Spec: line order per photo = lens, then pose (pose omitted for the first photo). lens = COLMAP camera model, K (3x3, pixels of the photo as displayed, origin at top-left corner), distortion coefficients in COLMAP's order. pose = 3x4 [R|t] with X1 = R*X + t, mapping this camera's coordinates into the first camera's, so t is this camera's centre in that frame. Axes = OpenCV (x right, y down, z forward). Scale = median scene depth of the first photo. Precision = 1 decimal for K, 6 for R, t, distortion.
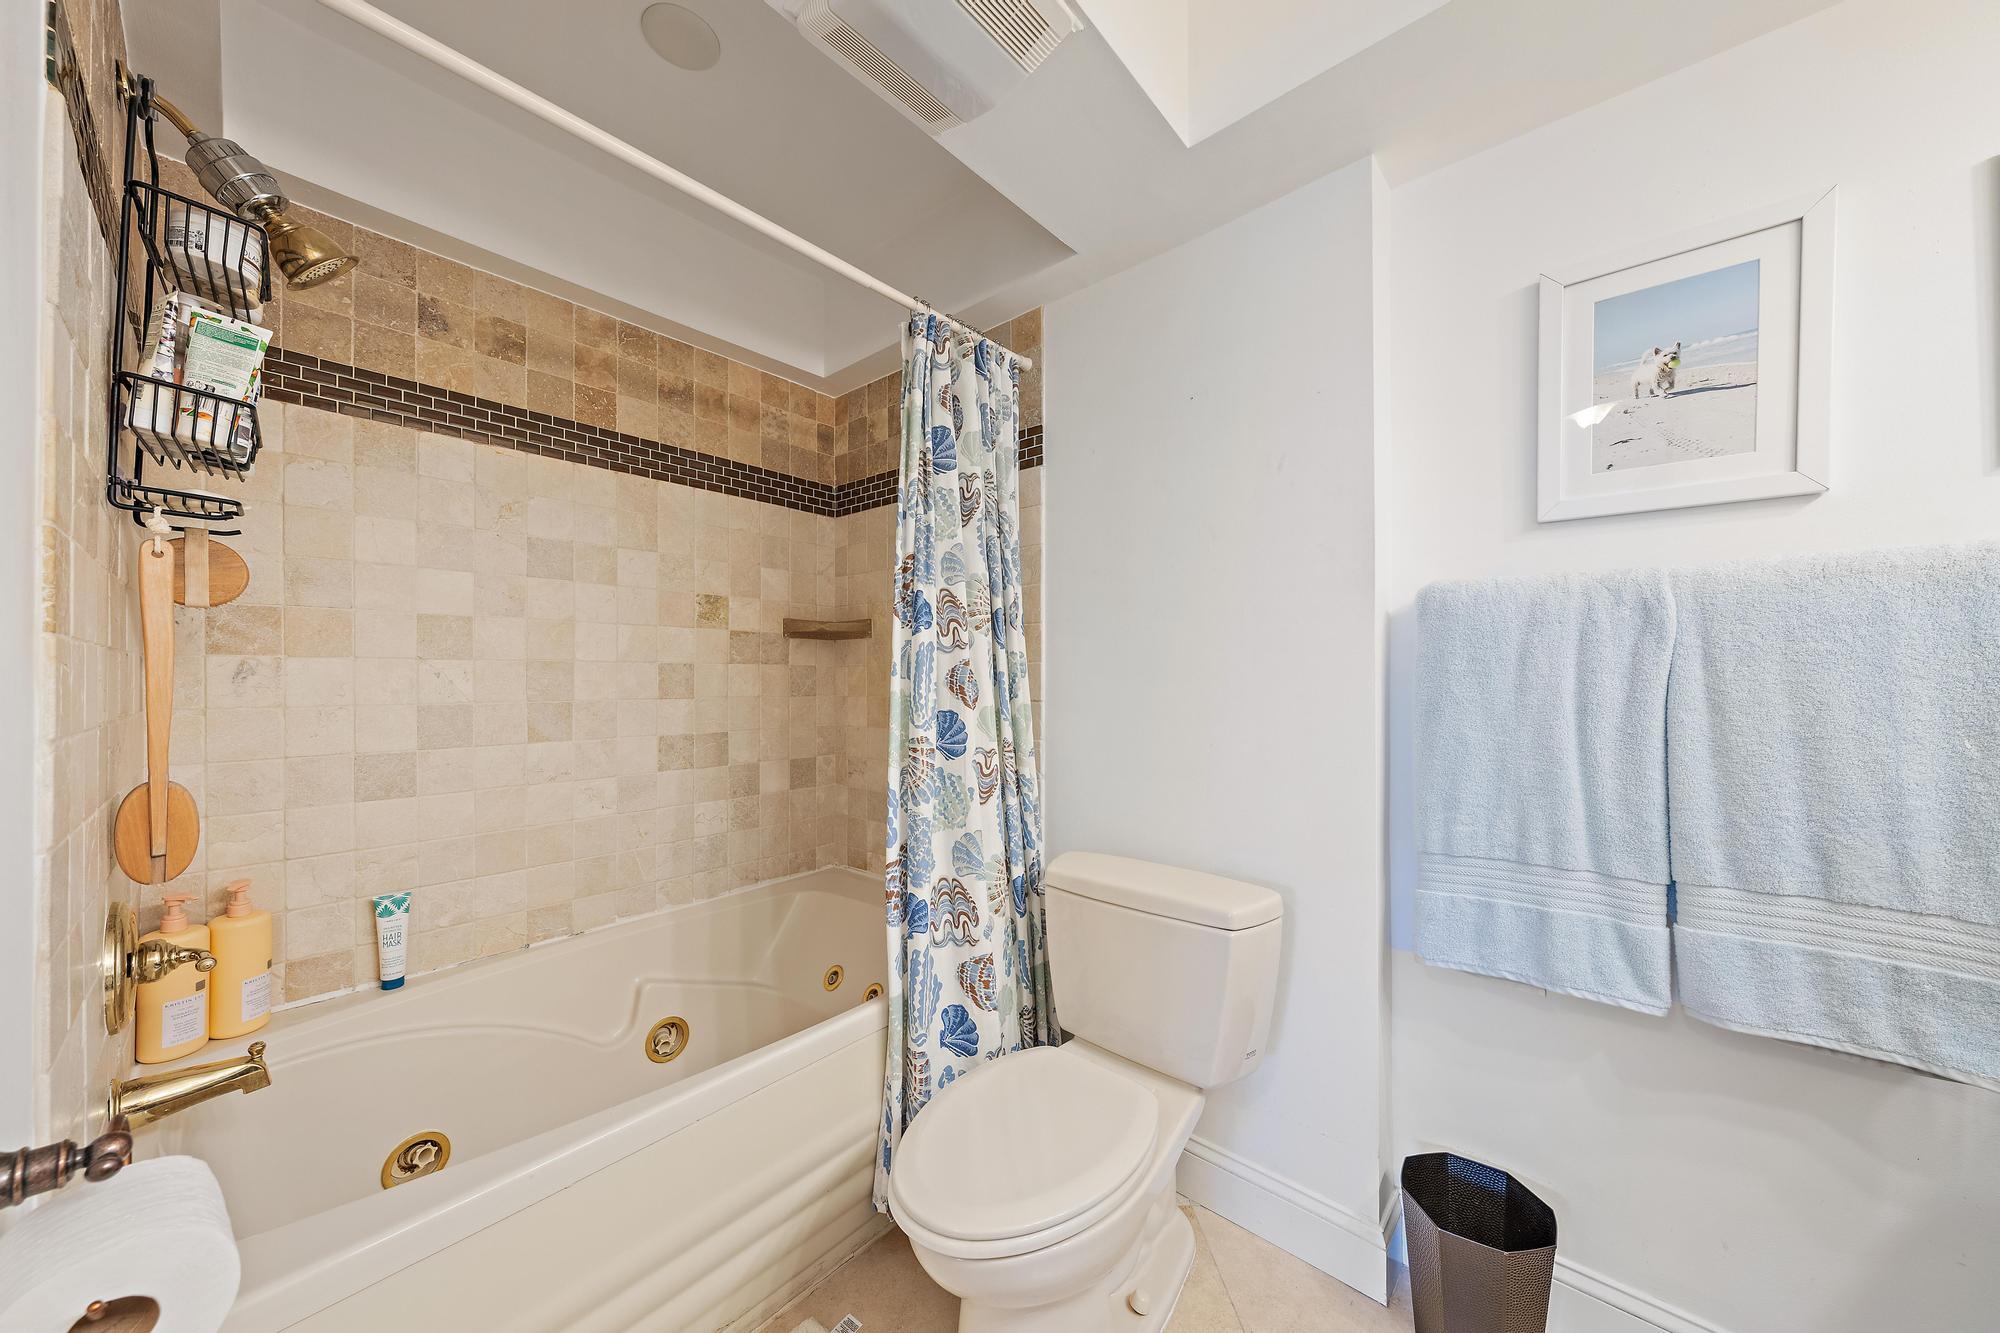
lens RADIAL K [[677.1, 0, 1004.4], [0, 677.1, 679.6], [0, 0, 1]] dist [-0.001695, -0.000162]
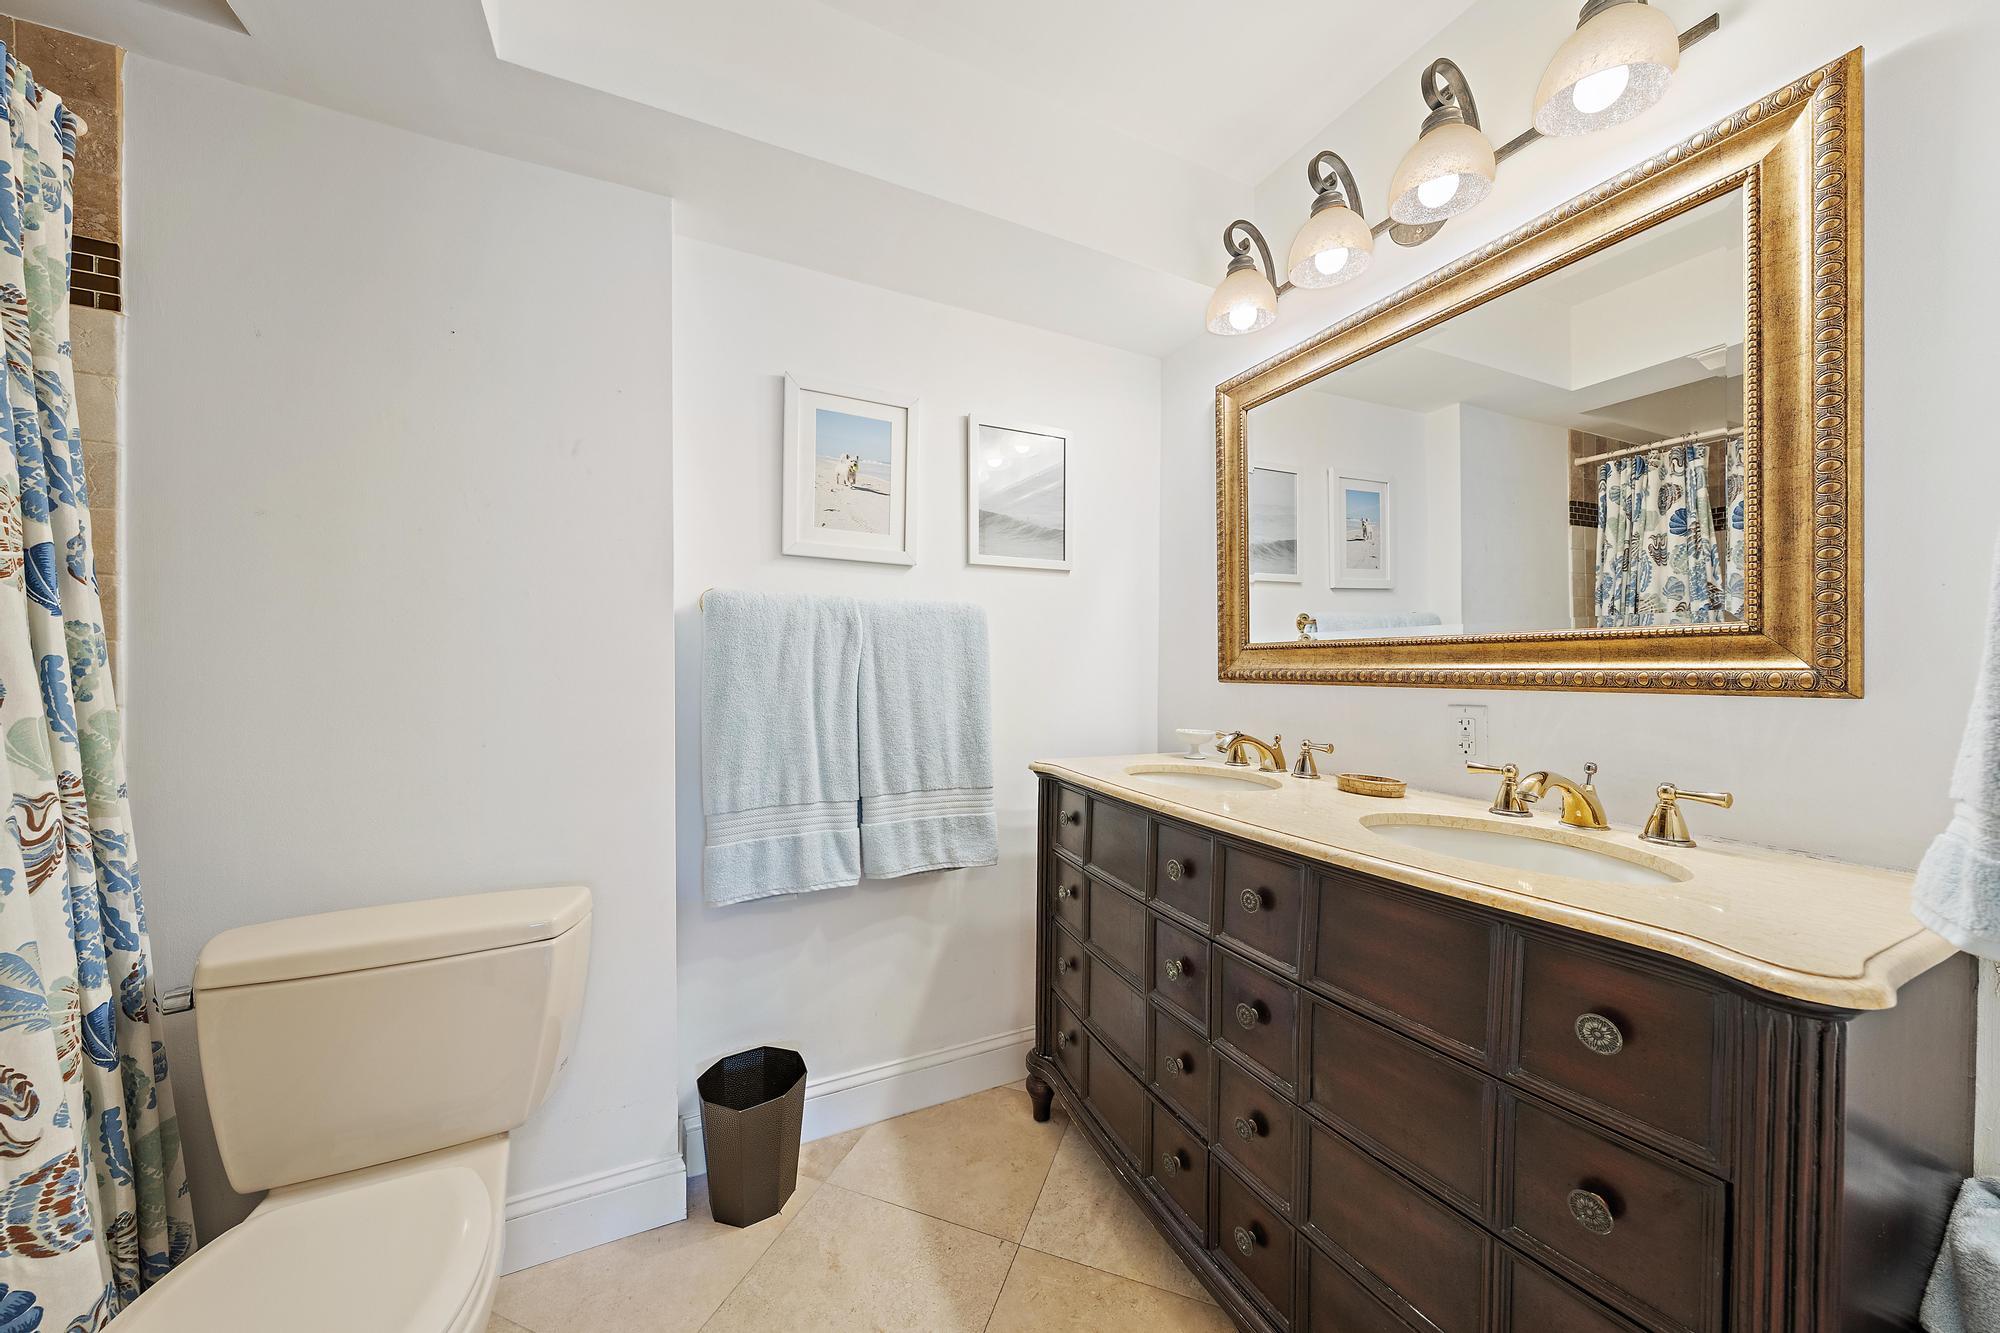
lens RADIAL K [[677.1, 0, 1005.0], [0, 677.1, 669.7], [0, 0, 1]] dist [-0.001695, -0.000162]
pose [[0.385658, -0.000832, 0.922641, -0.282840], [-0.001816, 0.999997, 0.001661, -0.003204], [-0.922640, -0.002316, 0.385656, 0.064056]]
